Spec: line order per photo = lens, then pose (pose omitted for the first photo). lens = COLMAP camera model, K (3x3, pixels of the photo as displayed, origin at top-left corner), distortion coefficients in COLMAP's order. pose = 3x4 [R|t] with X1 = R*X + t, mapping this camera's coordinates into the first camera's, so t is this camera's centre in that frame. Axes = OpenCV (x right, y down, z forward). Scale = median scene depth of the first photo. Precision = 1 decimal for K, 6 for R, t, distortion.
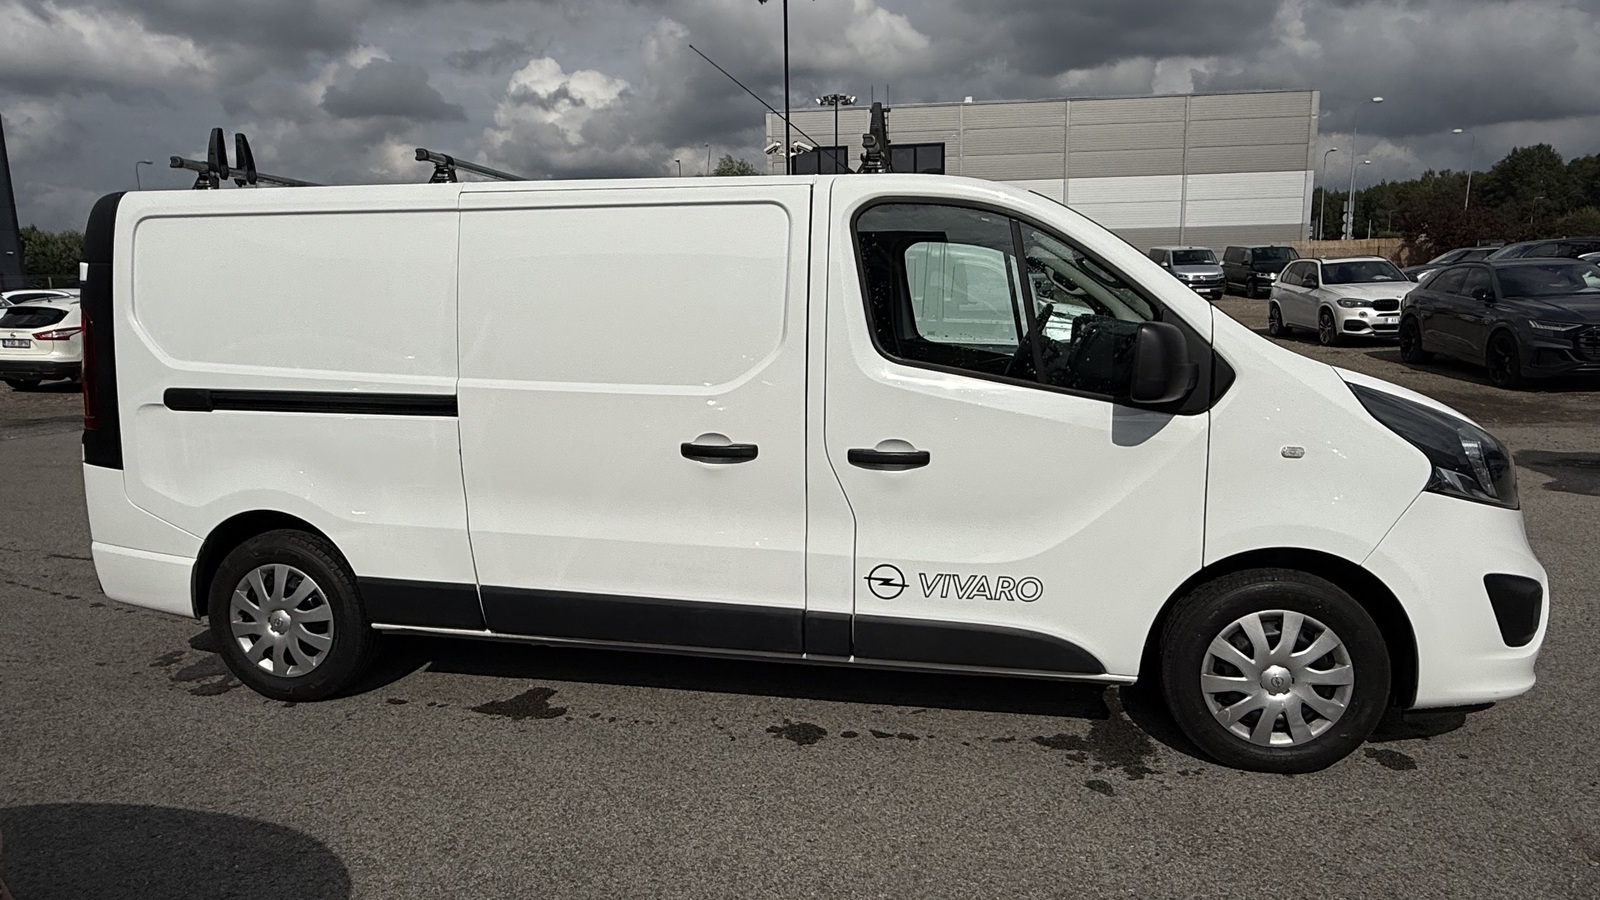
lens RADIAL K [[992.3, 0, 800.0], [0, 992.3, 450.0], [0, 0, 1]] dist [0.007495, -0.000631]
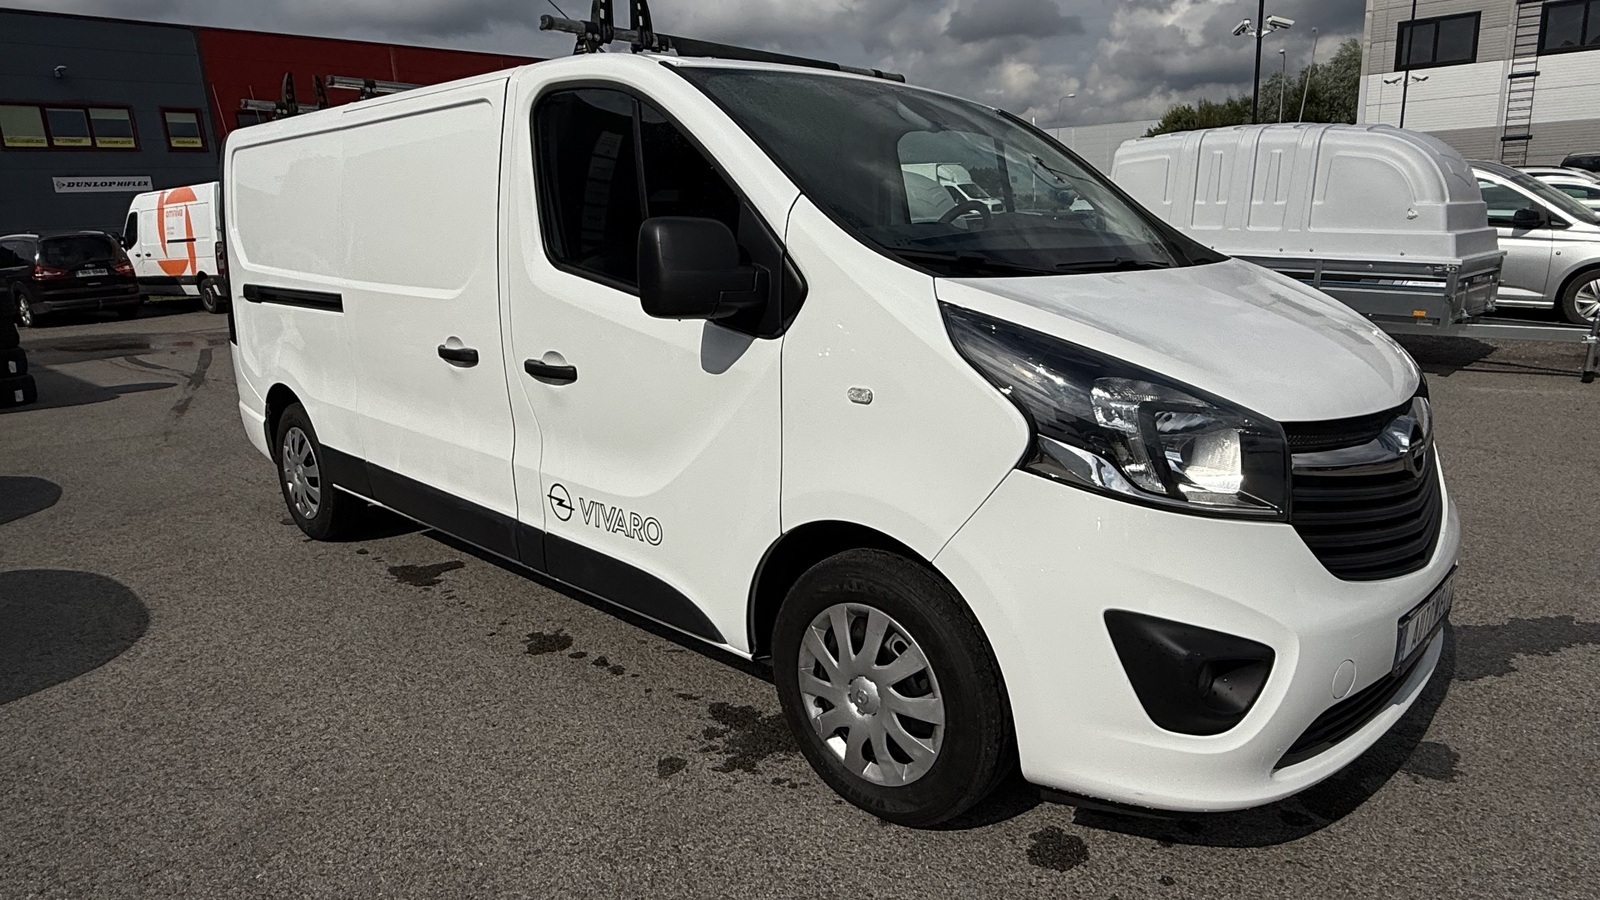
lens RADIAL K [[992.3, 0, 800.0], [0, 992.3, 450.0], [0, 0, 1]] dist [0.007495, -0.000631]
pose [[0.839854, 0.107001, -0.532162, 0.790896], [-0.064355, 0.993092, 0.098115, -0.024940], [0.538984, -0.048155, 0.840938, 0.332953]]
